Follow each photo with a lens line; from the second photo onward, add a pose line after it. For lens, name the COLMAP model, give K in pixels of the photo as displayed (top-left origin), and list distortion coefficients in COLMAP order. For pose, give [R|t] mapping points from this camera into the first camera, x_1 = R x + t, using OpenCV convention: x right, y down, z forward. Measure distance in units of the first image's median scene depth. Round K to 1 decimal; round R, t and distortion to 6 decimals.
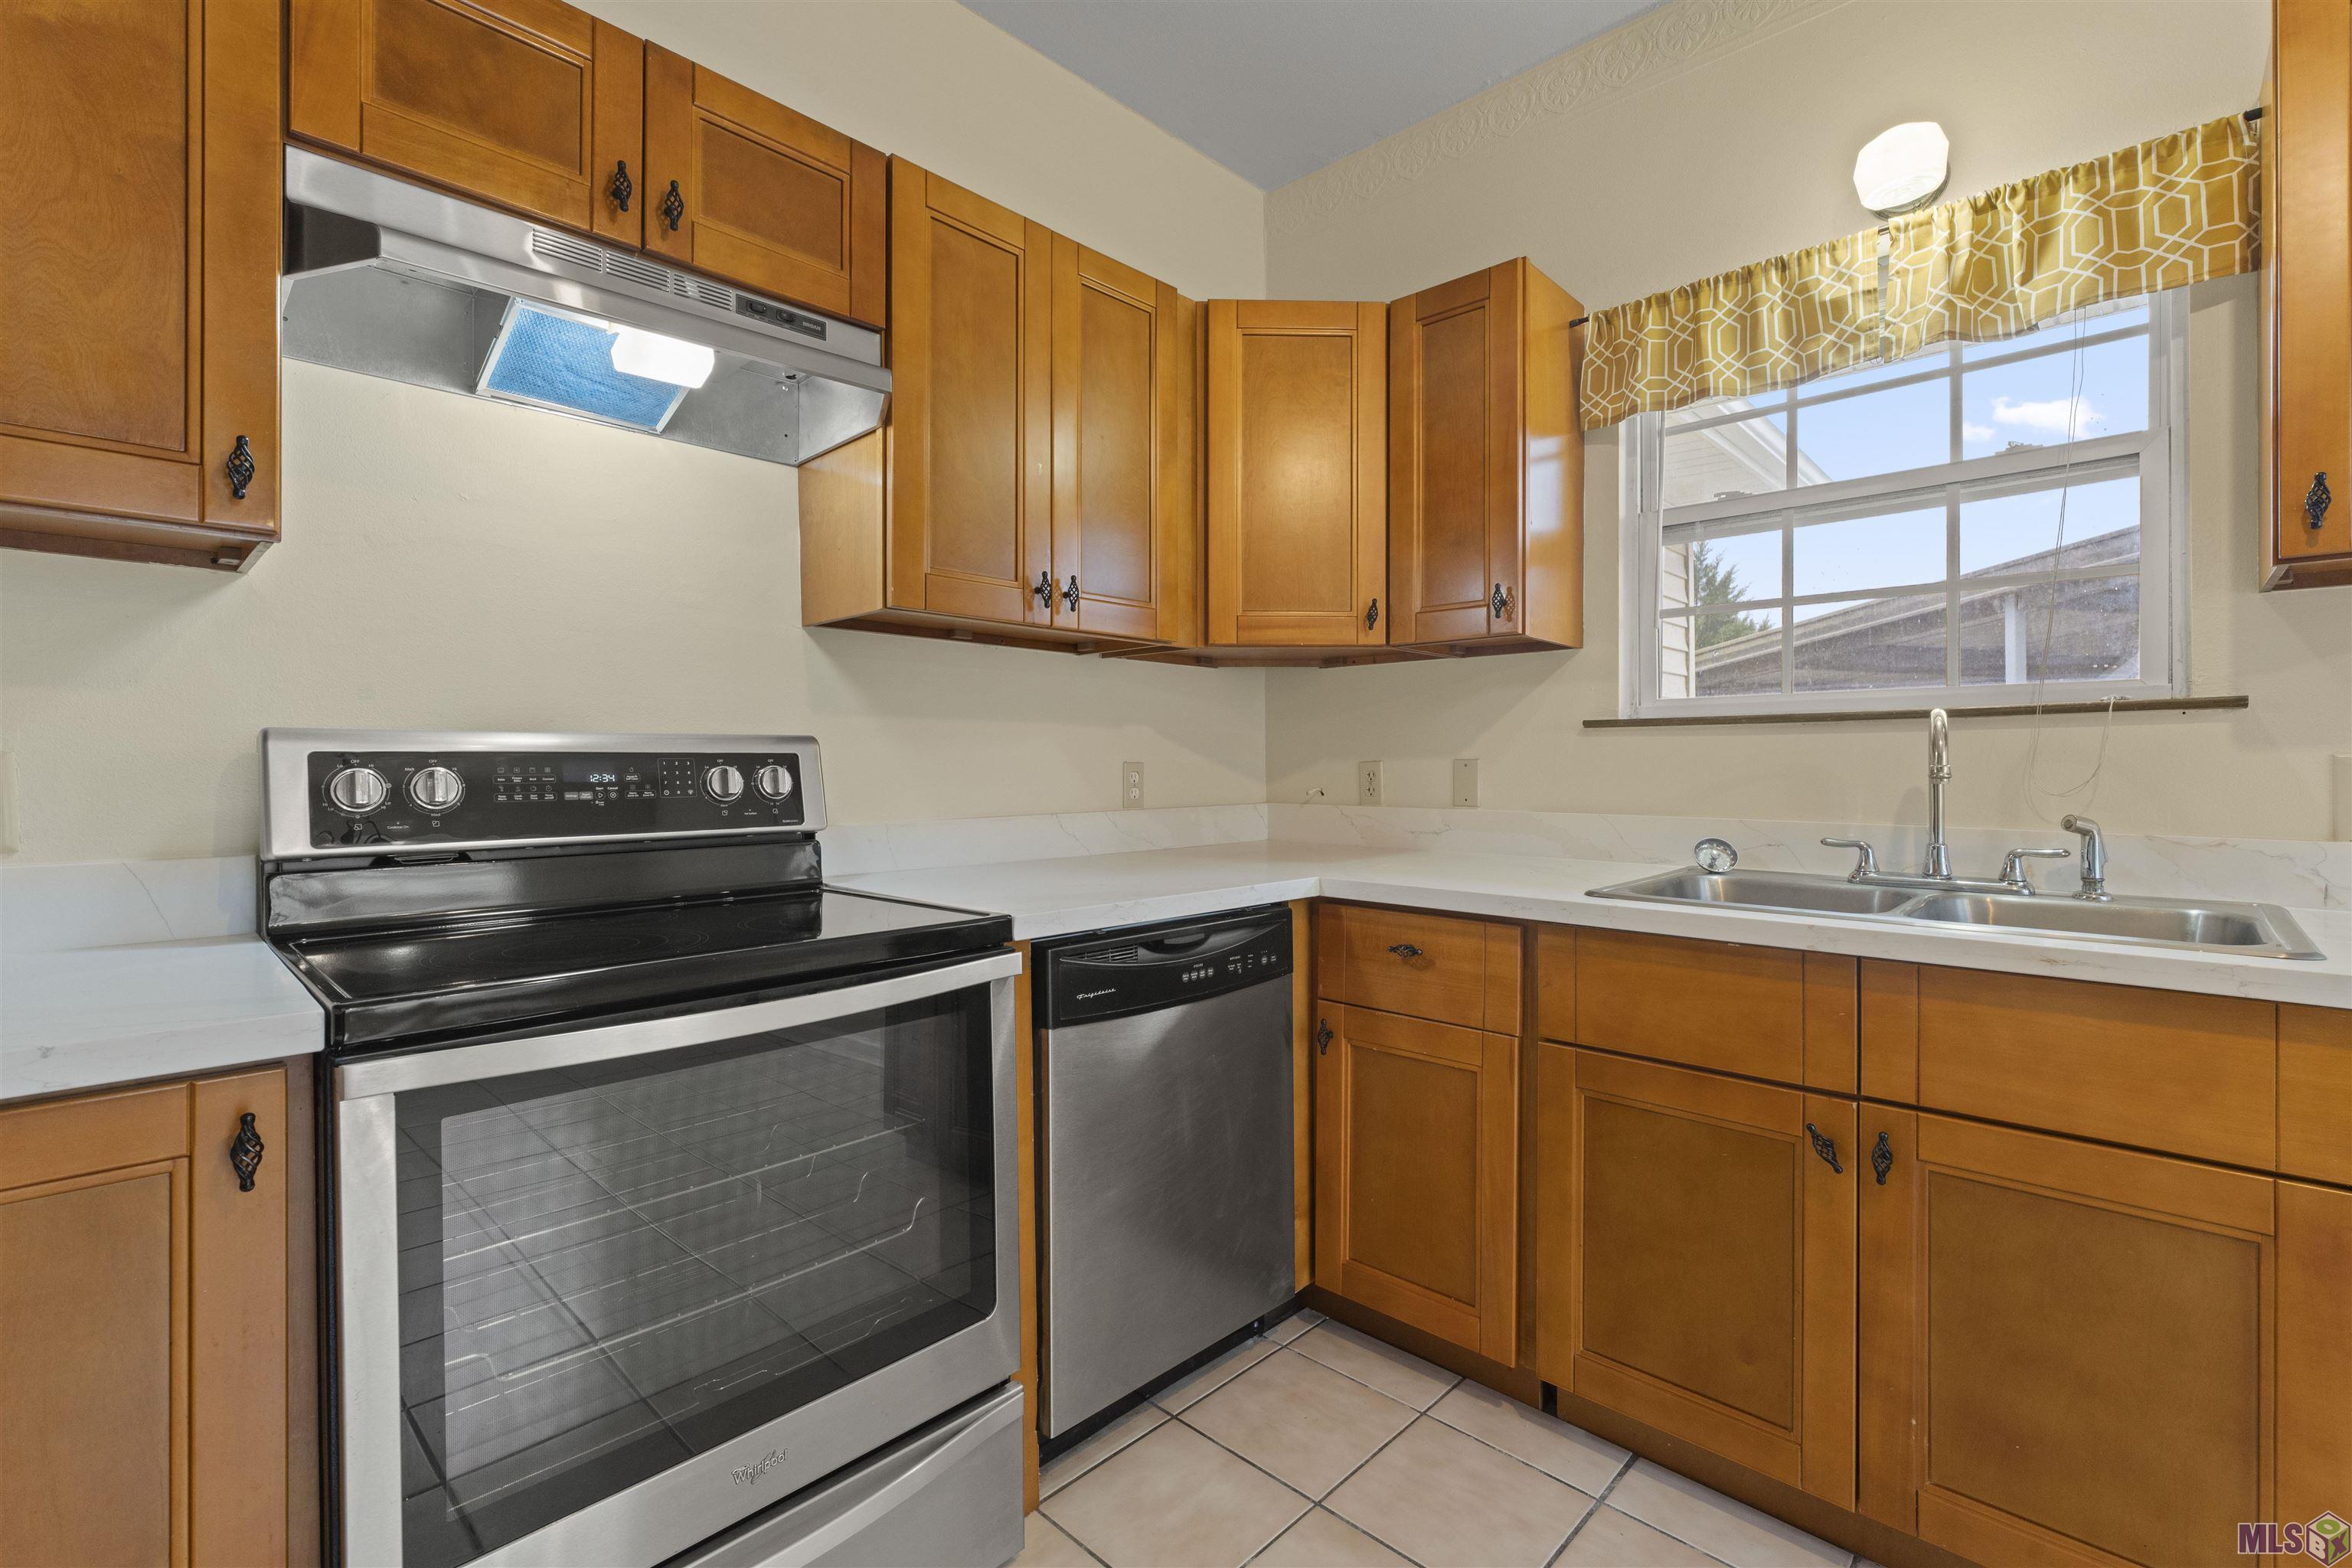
lens RADIAL K [[1036.9, 0, 1180.8], [0, 1036.9, 771.6], [0, 0, 1]] dist [-0.000731, -0.000280]
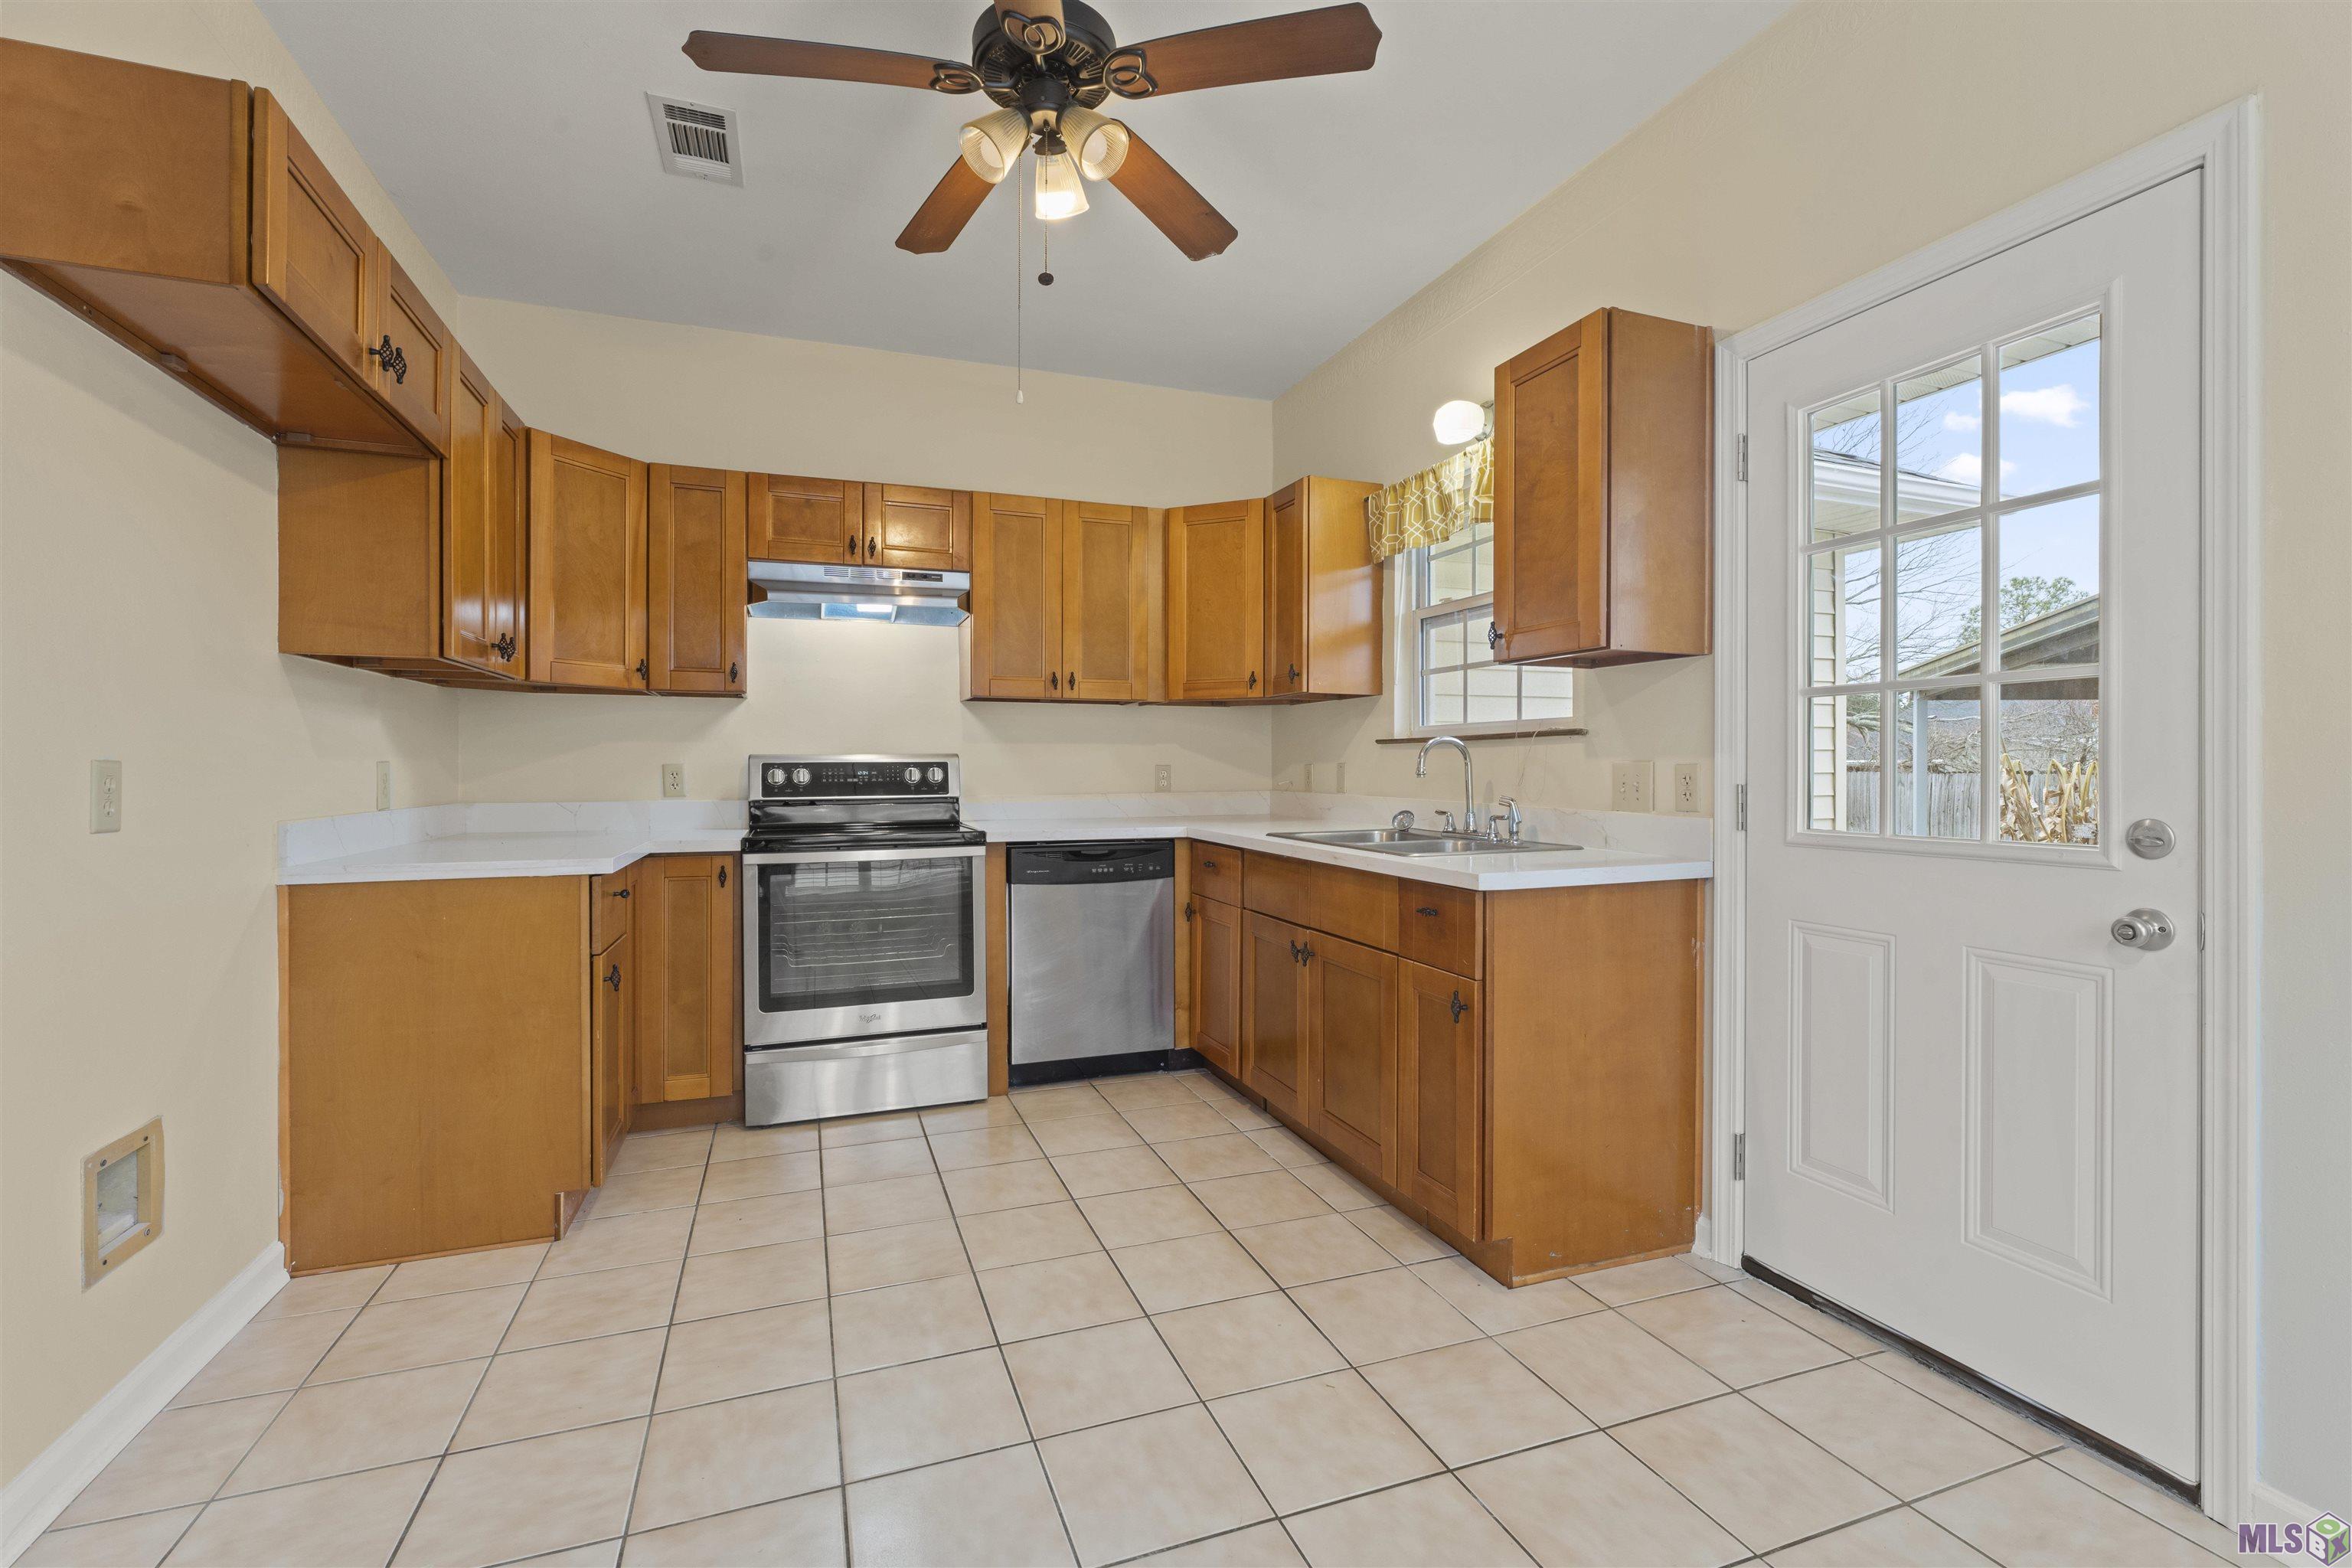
lens RADIAL K [[1036.9, 0, 1180.8], [0, 1036.9, 771.6], [0, 0, 1]] dist [-0.000731, -0.000280]
pose [[0.901390, 0.002200, -0.433002, 1.067595], [-0.001618, 0.999997, 0.001713, -0.001788], [0.433004, -0.000843, 0.901391, -0.793268]]
